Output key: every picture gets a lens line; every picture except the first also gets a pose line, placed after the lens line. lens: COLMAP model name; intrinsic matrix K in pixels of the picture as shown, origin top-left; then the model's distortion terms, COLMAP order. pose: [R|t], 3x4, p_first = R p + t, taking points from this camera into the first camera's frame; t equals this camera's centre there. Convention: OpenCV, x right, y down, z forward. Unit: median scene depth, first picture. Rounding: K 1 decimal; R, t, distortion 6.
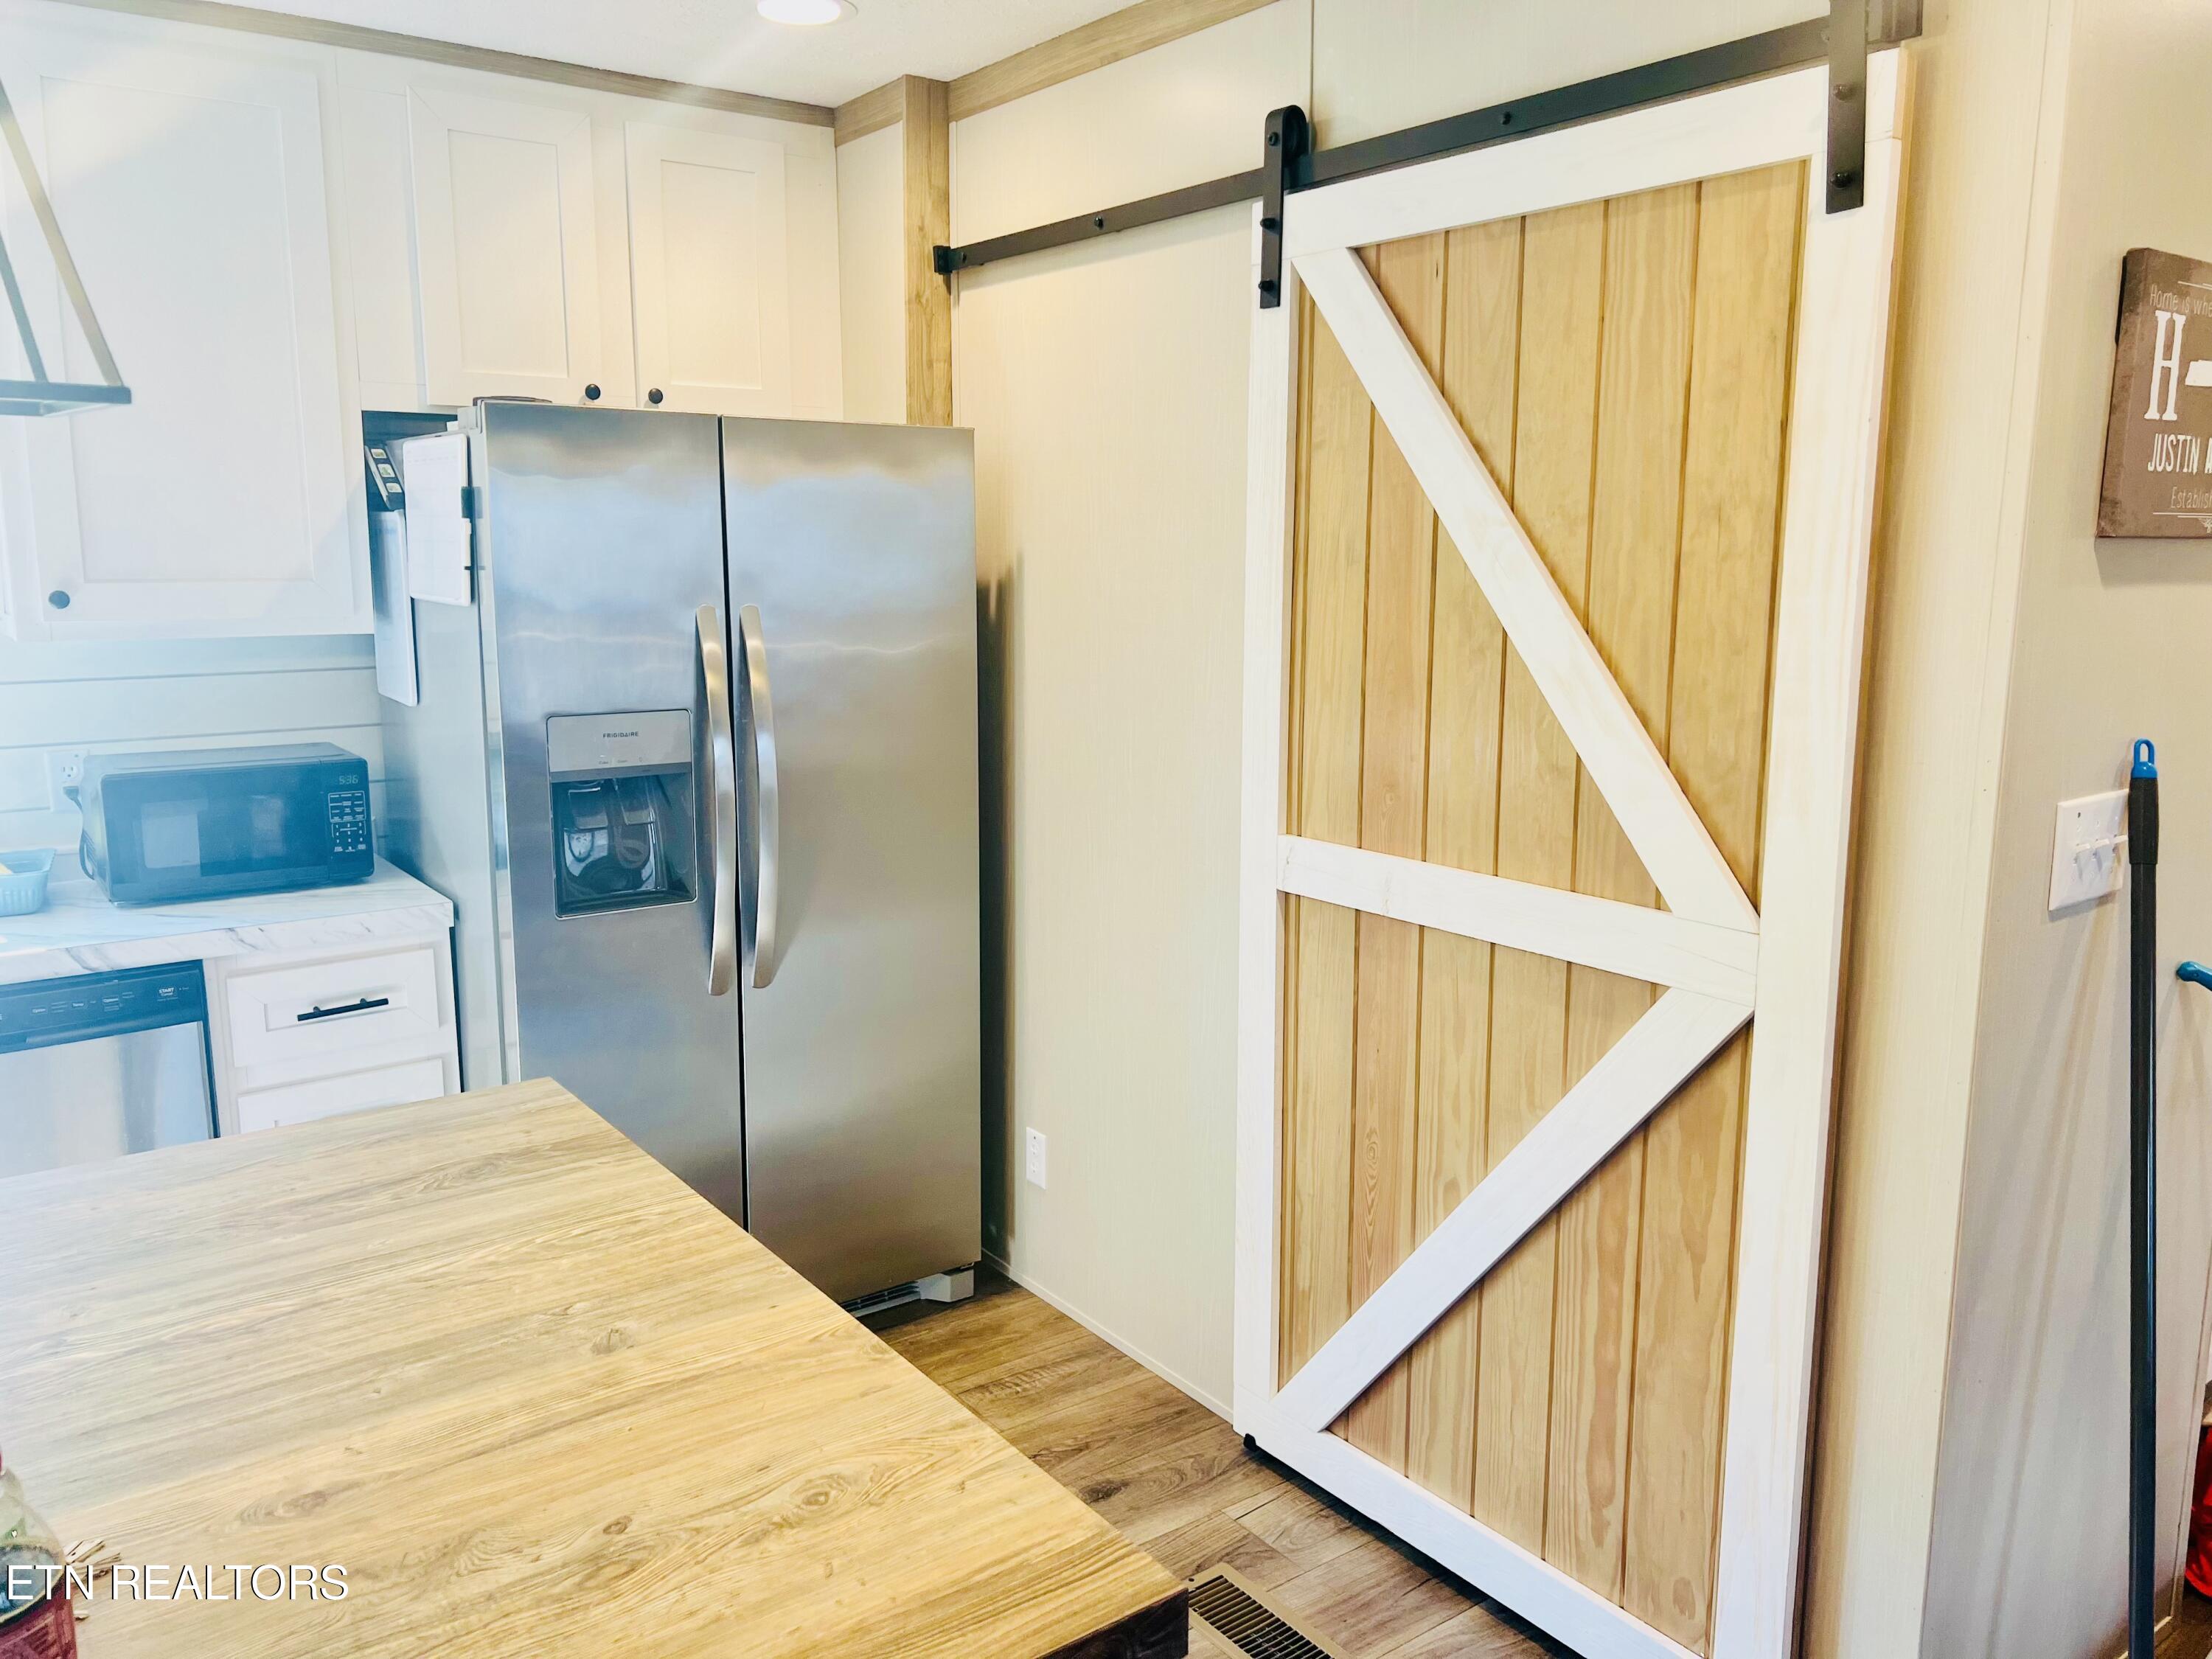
lens RADIAL K [[1604.8, 0, 1105.7], [0, 1604.8, 807.7], [0, 0, 1]] dist [0.055522, -0.048584]
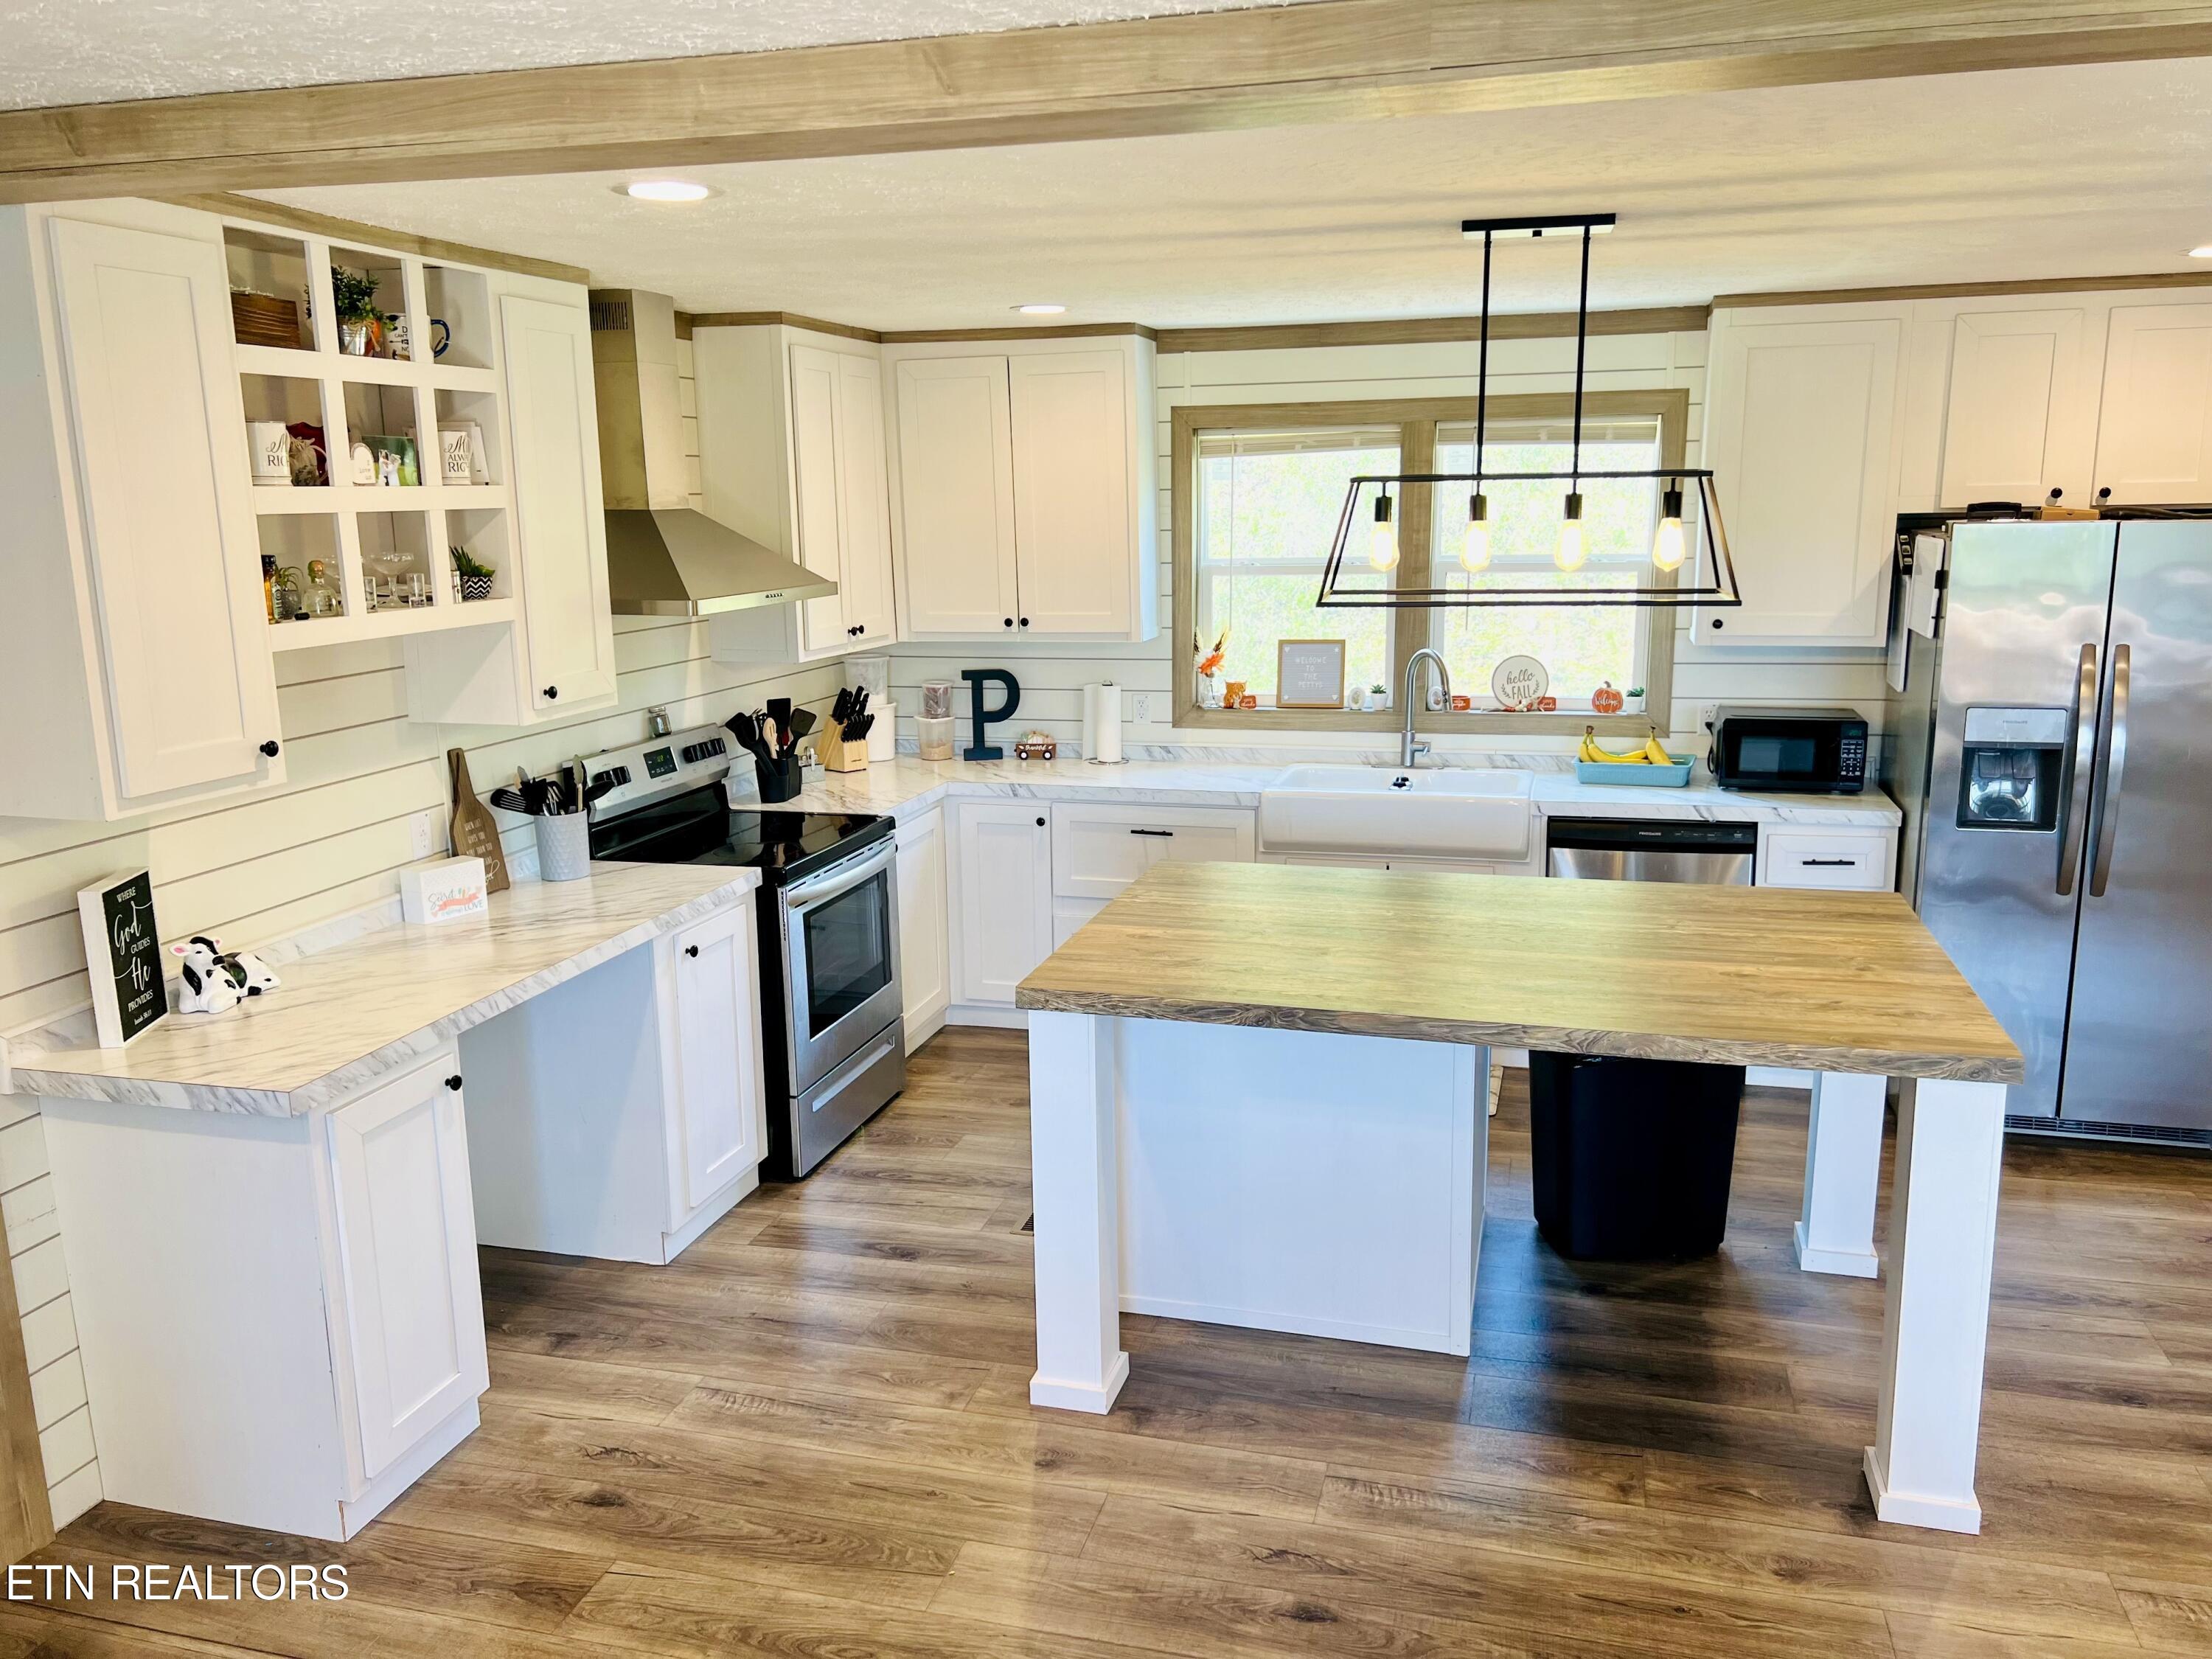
lens RADIAL K [[1604.8, 0, 1105.7], [0, 1604.8, 807.7], [0, 0, 1]] dist [0.055522, -0.048584]
pose [[0.595866, 0.138653, -0.791024, 0.455753], [-0.110518, 0.989769, 0.090238, -0.006526], [0.795443, 0.033652, 0.605093, -0.705048]]
